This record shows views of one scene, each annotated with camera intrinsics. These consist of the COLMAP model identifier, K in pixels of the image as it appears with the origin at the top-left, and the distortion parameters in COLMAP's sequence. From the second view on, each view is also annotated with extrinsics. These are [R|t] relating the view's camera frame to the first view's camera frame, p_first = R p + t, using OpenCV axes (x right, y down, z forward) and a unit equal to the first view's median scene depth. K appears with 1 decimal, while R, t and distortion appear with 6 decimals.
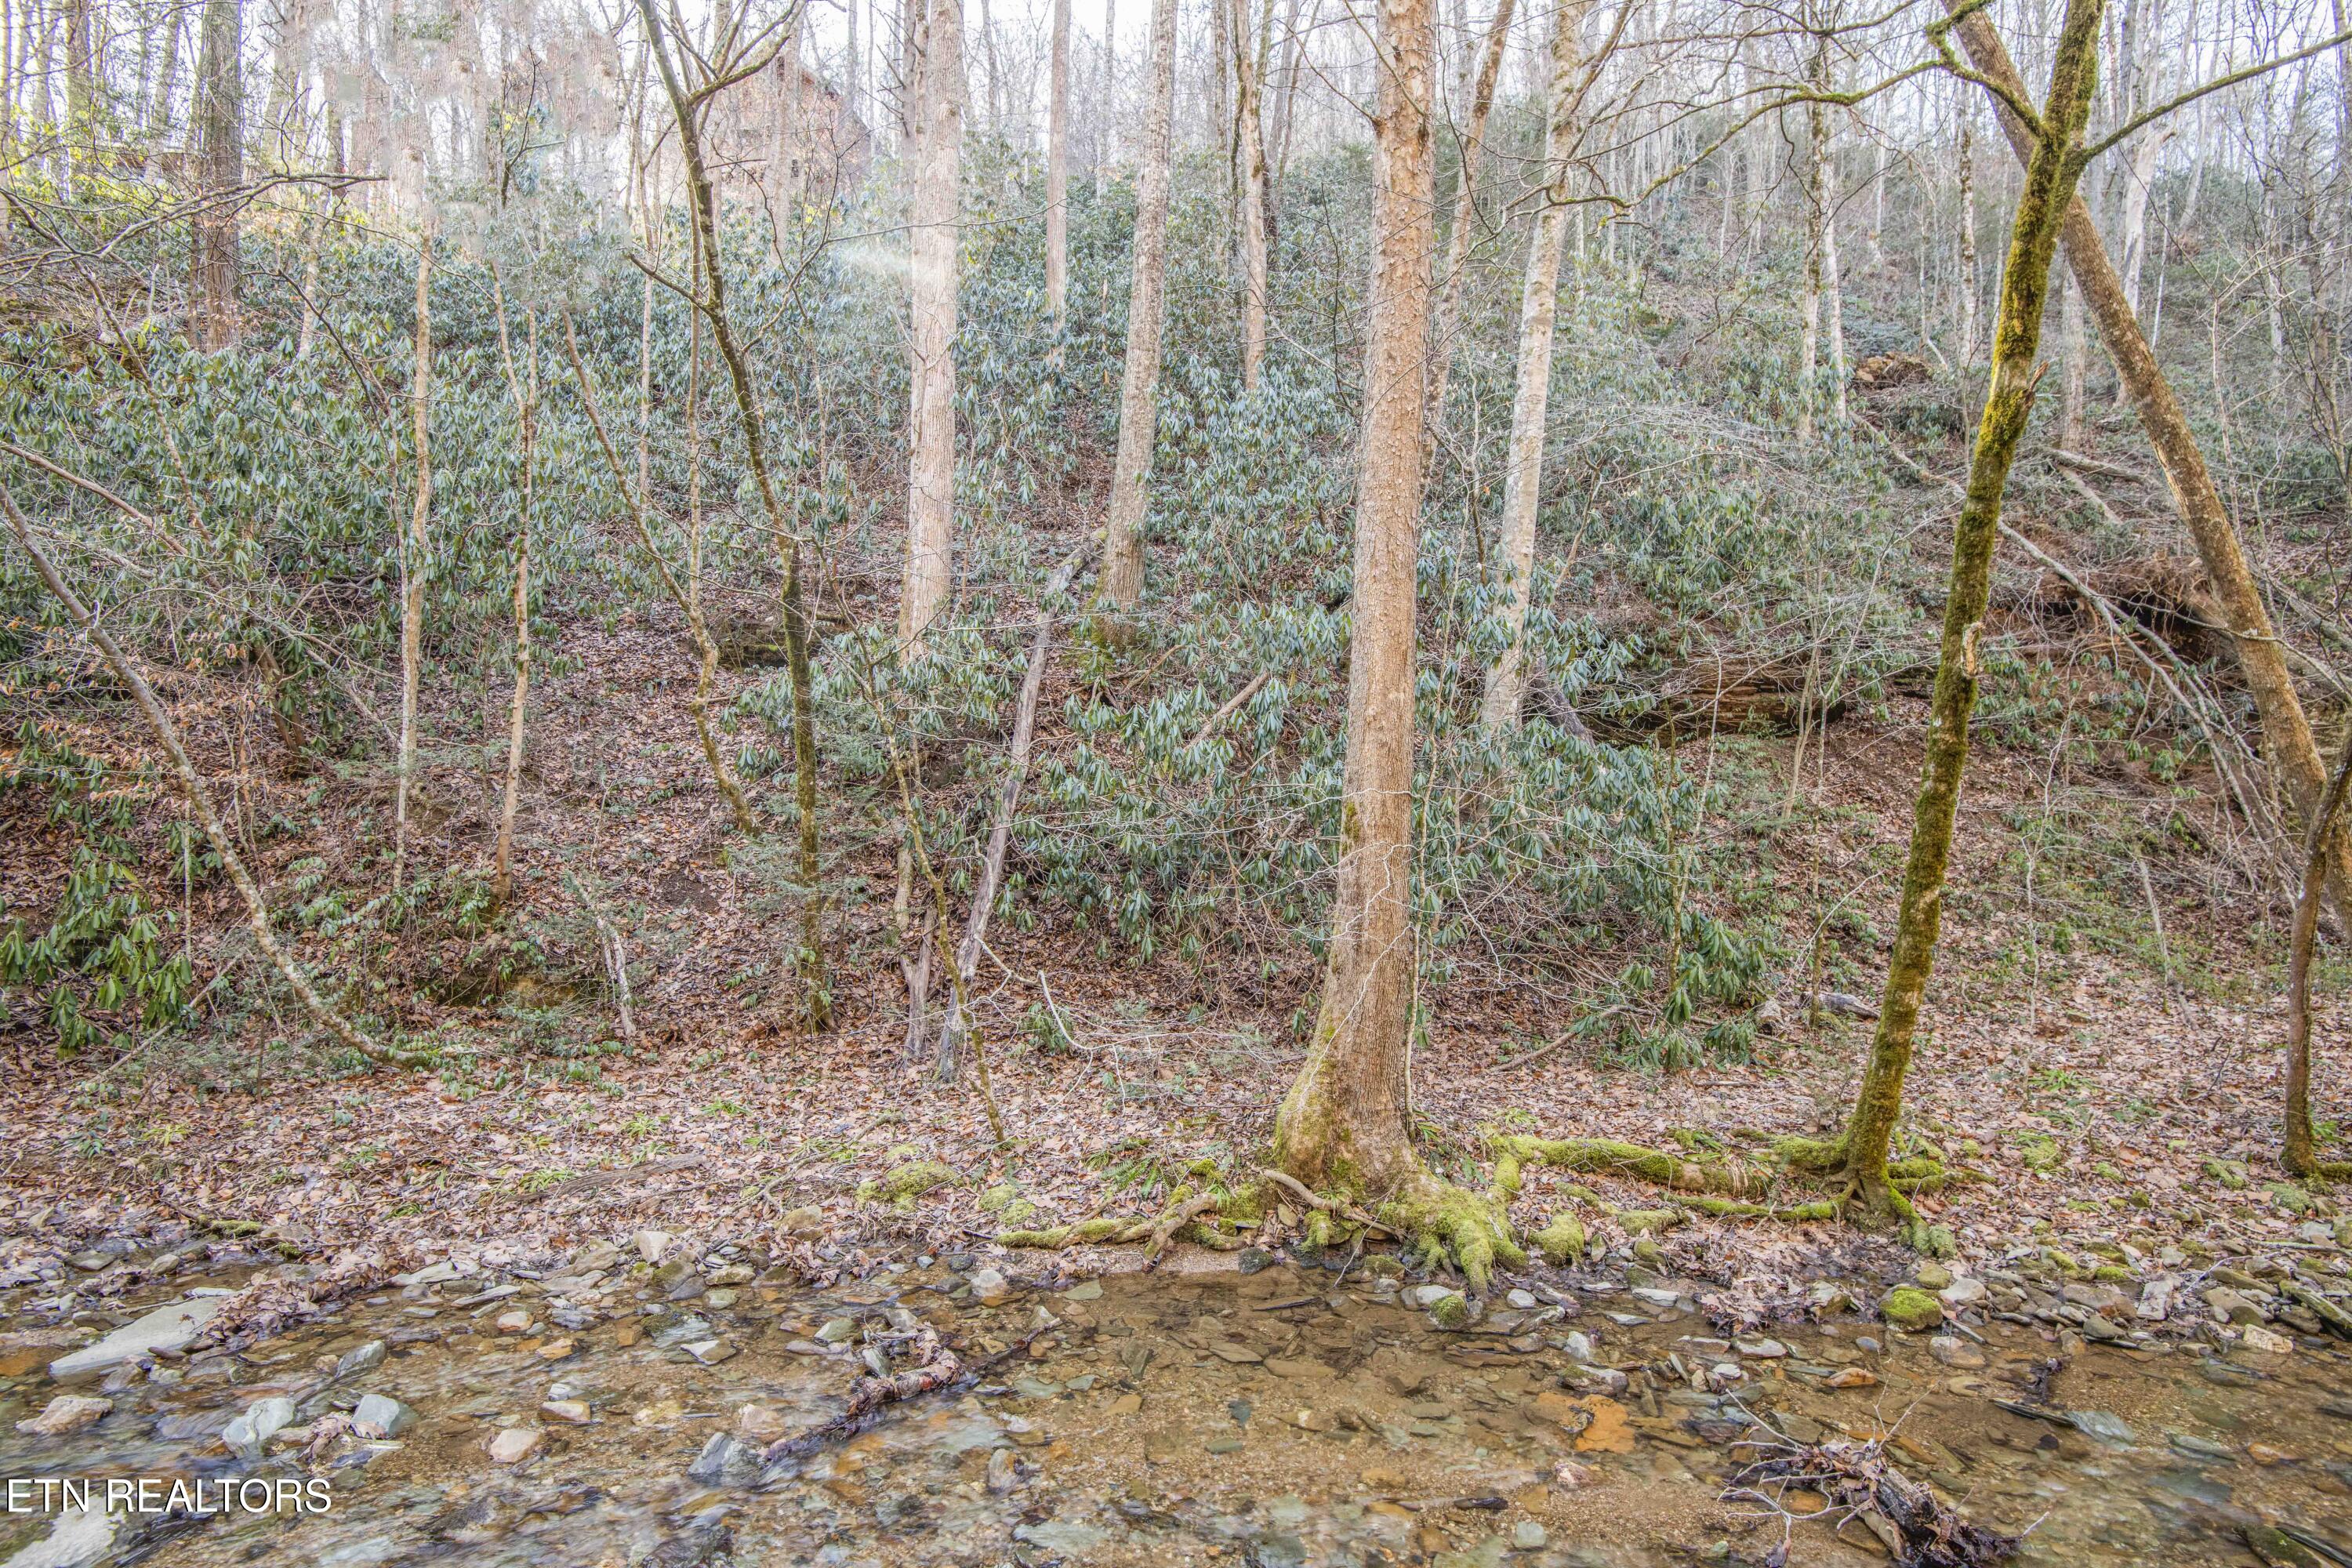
lens RADIAL K [[1121.9, 0, 1133.4], [0, 1121.9, 776.1], [0, 0, 1]] dist [-0.037200, -0.000746]
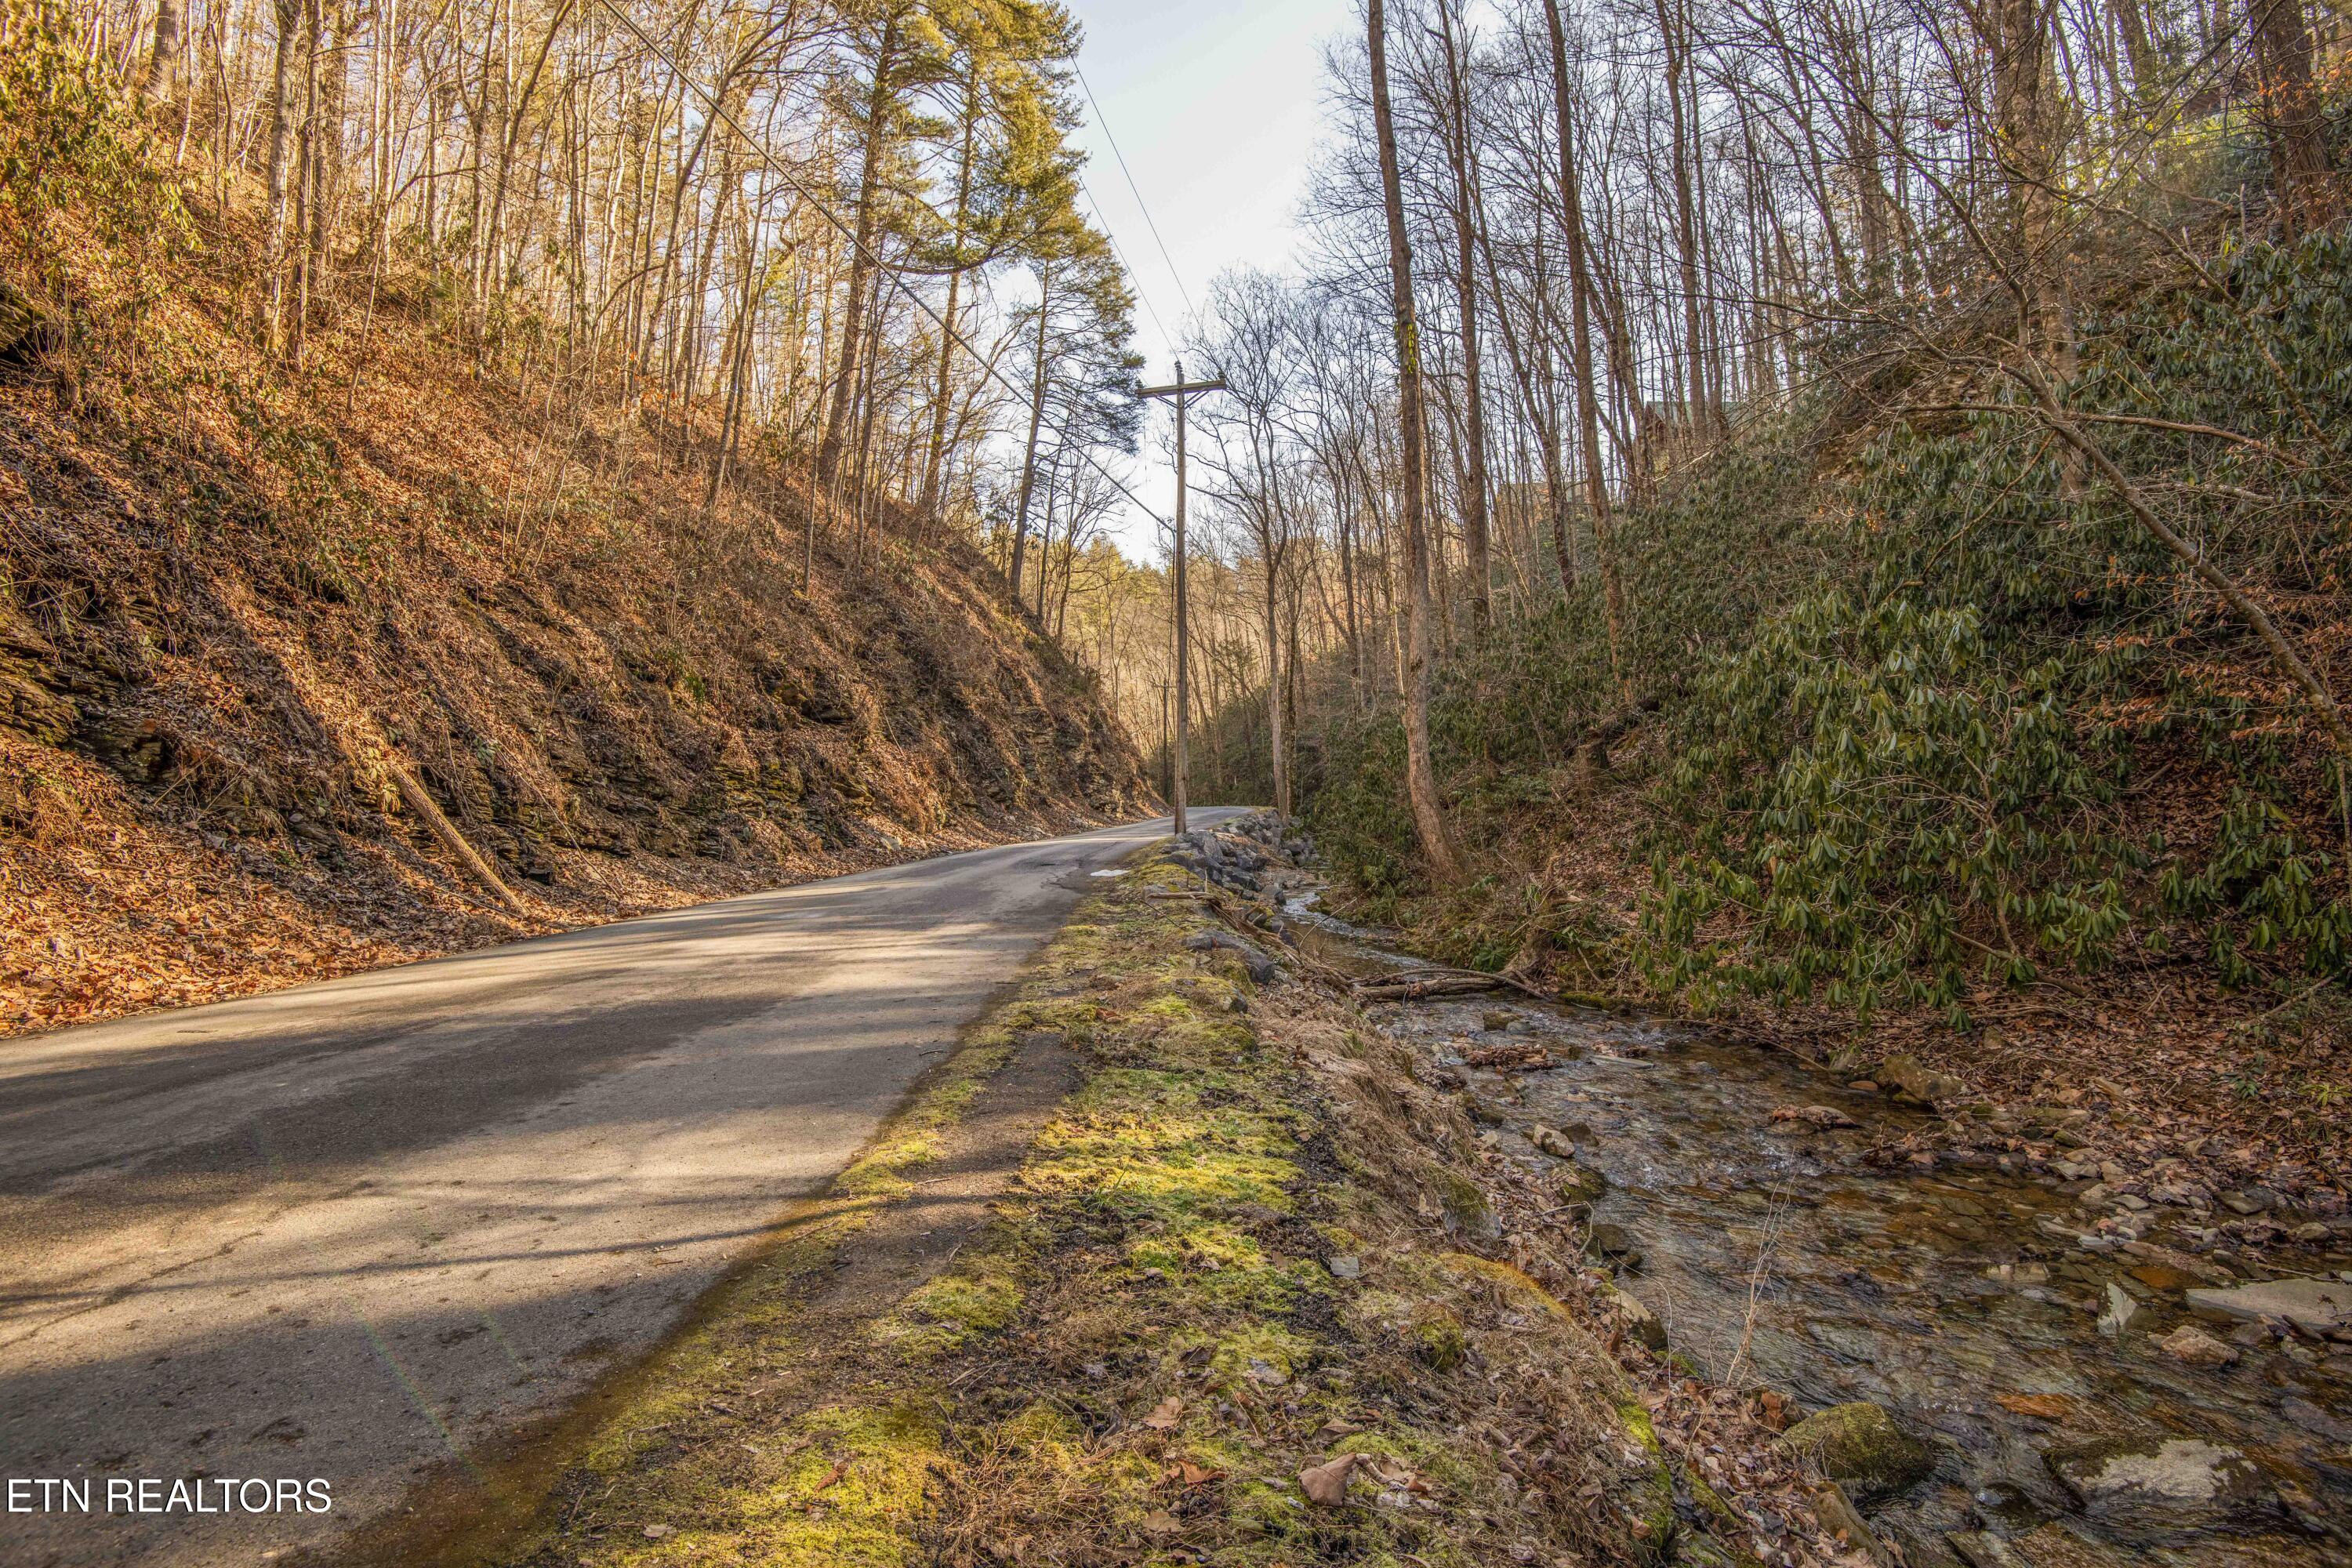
lens RADIAL K [[1075.9, 0, 1174.9], [0, 1075.9, 789.2], [0, 0, 1]] dist [-0.045605, -0.001694]
pose [[-0.021474, -0.016235, -0.999638, -0.009429], [0.082898, 0.996396, -0.017963, 0.005519], [0.996327, -0.083254, -0.020050, 0.061174]]
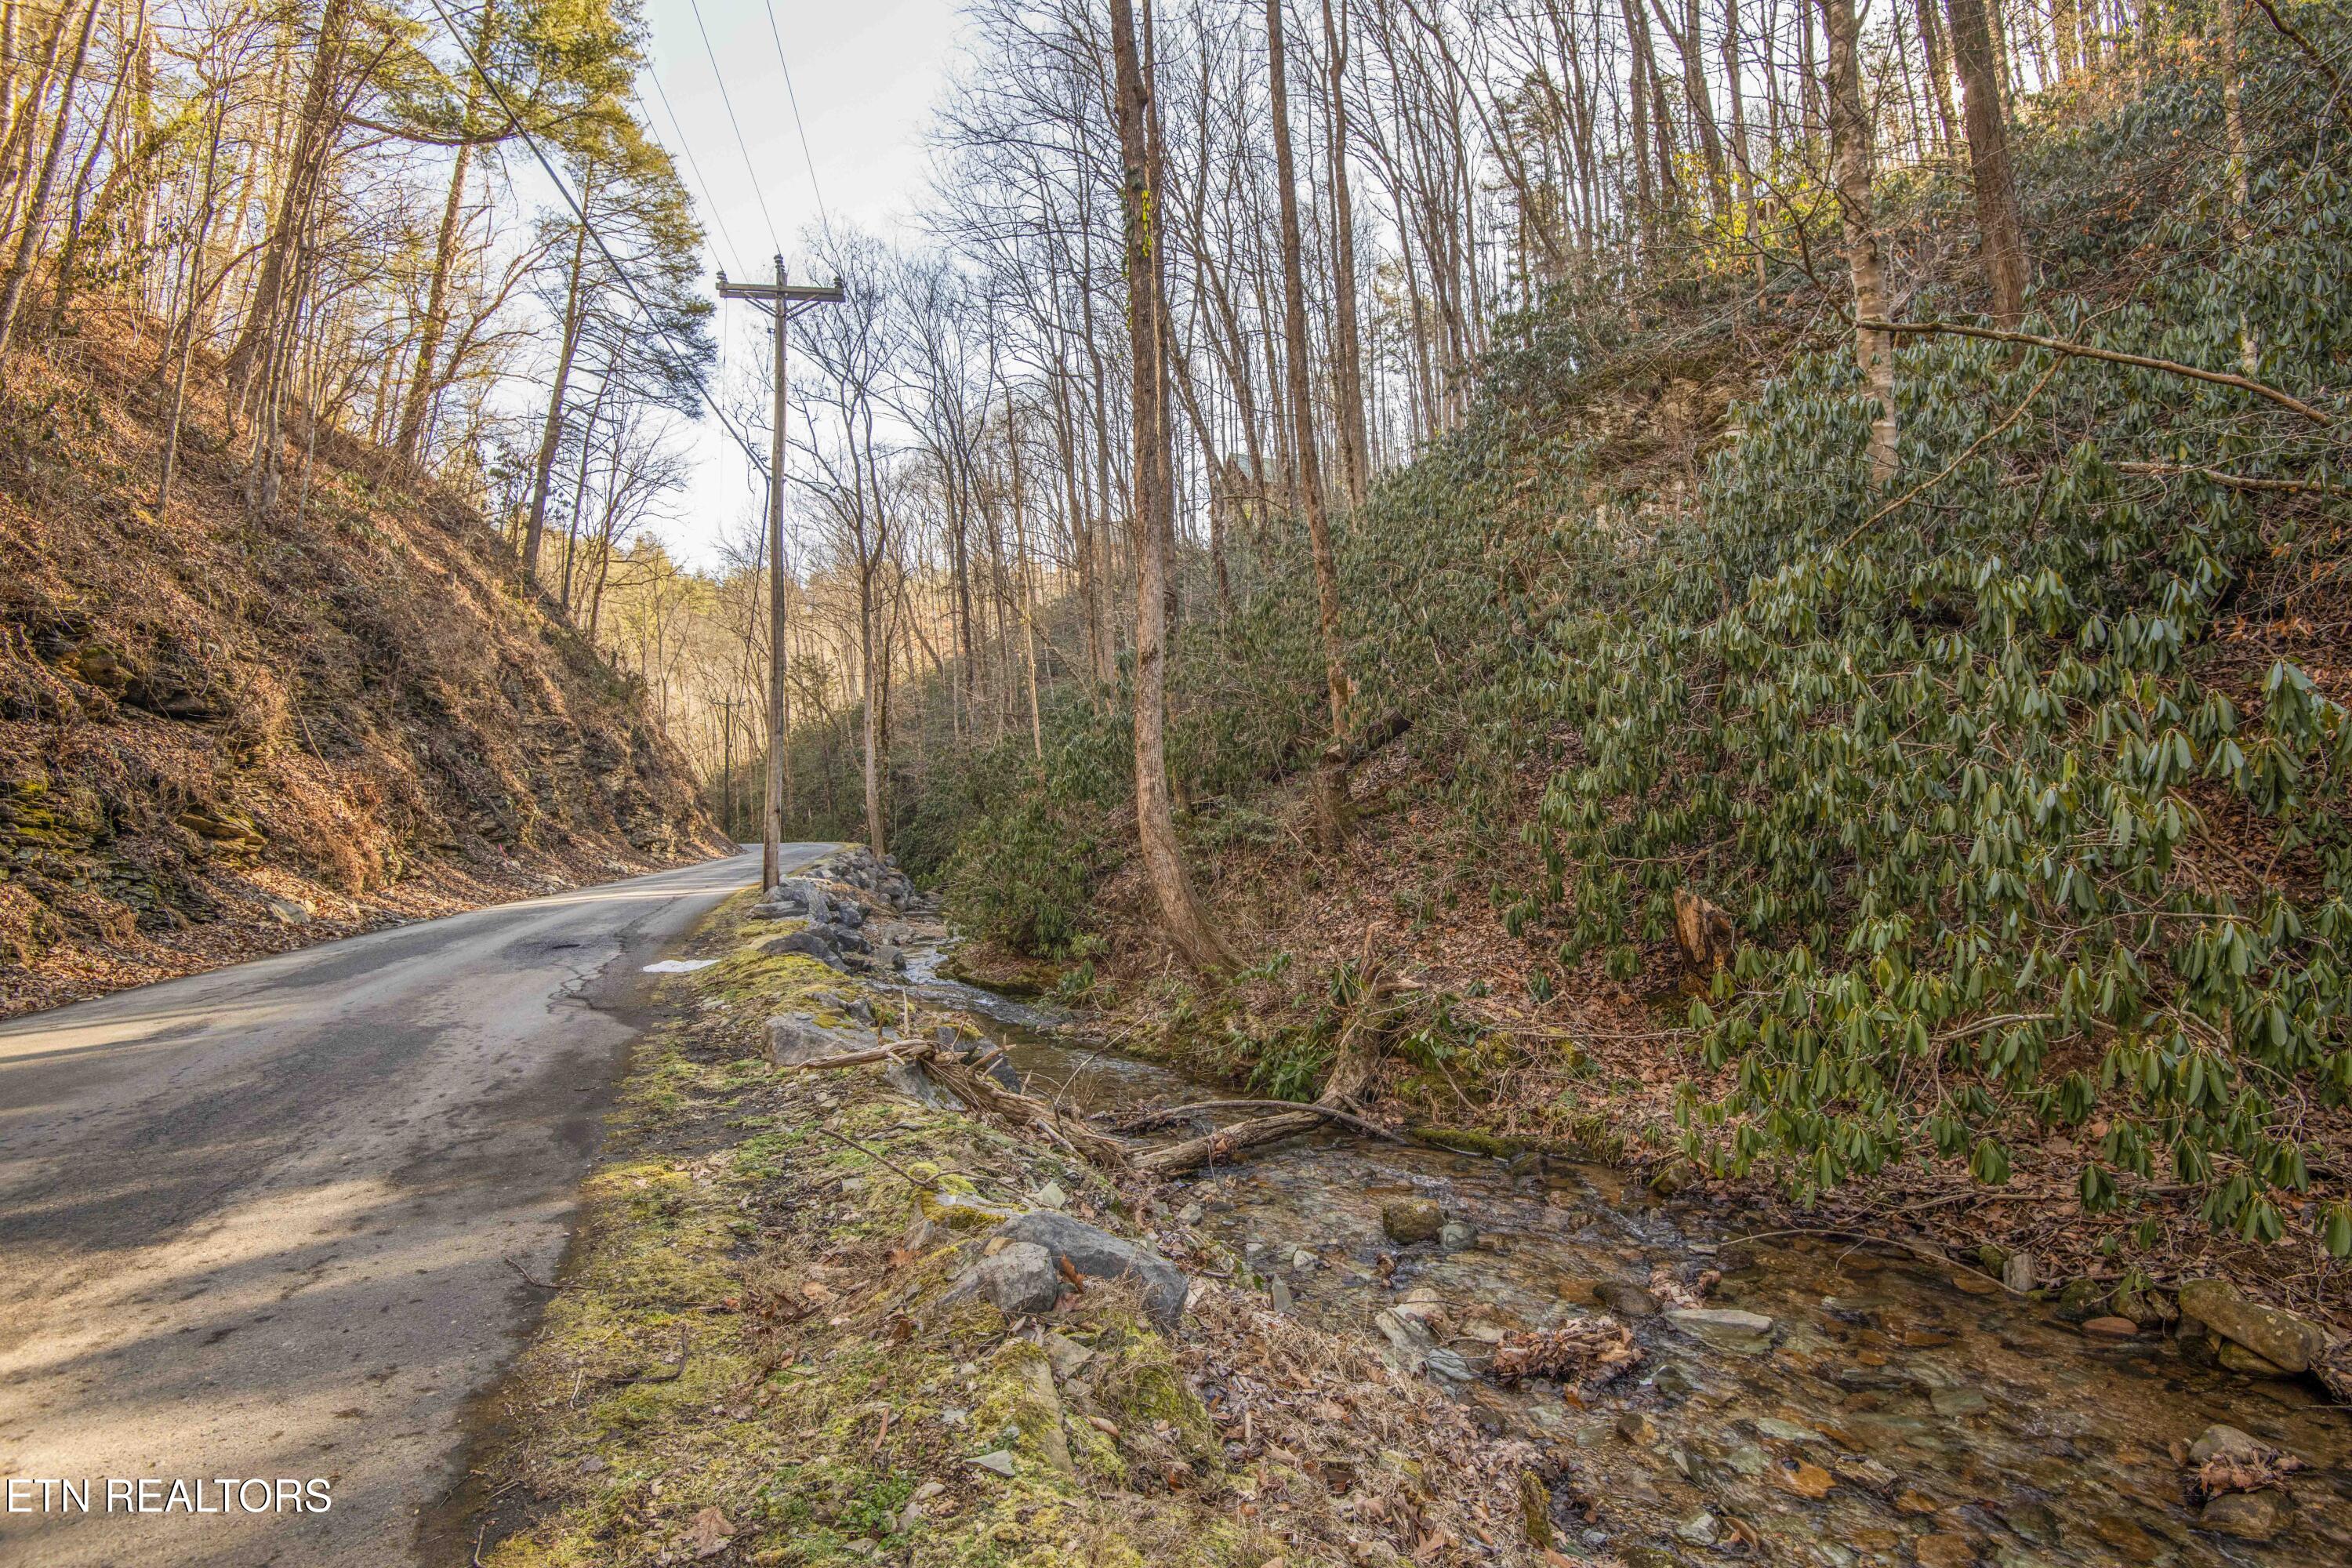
lens RADIAL K [[1084.4, 0, 1182.4], [0, 1084.4, 775.2], [0, 0, 1]] dist [-0.001278, -0.033609]
pose [[0.365497, -0.056392, -0.929103, -0.814702], [0.084999, 0.996015, -0.027016, -0.024939], [0.926924, -0.069098, 0.368833, -0.040641]]
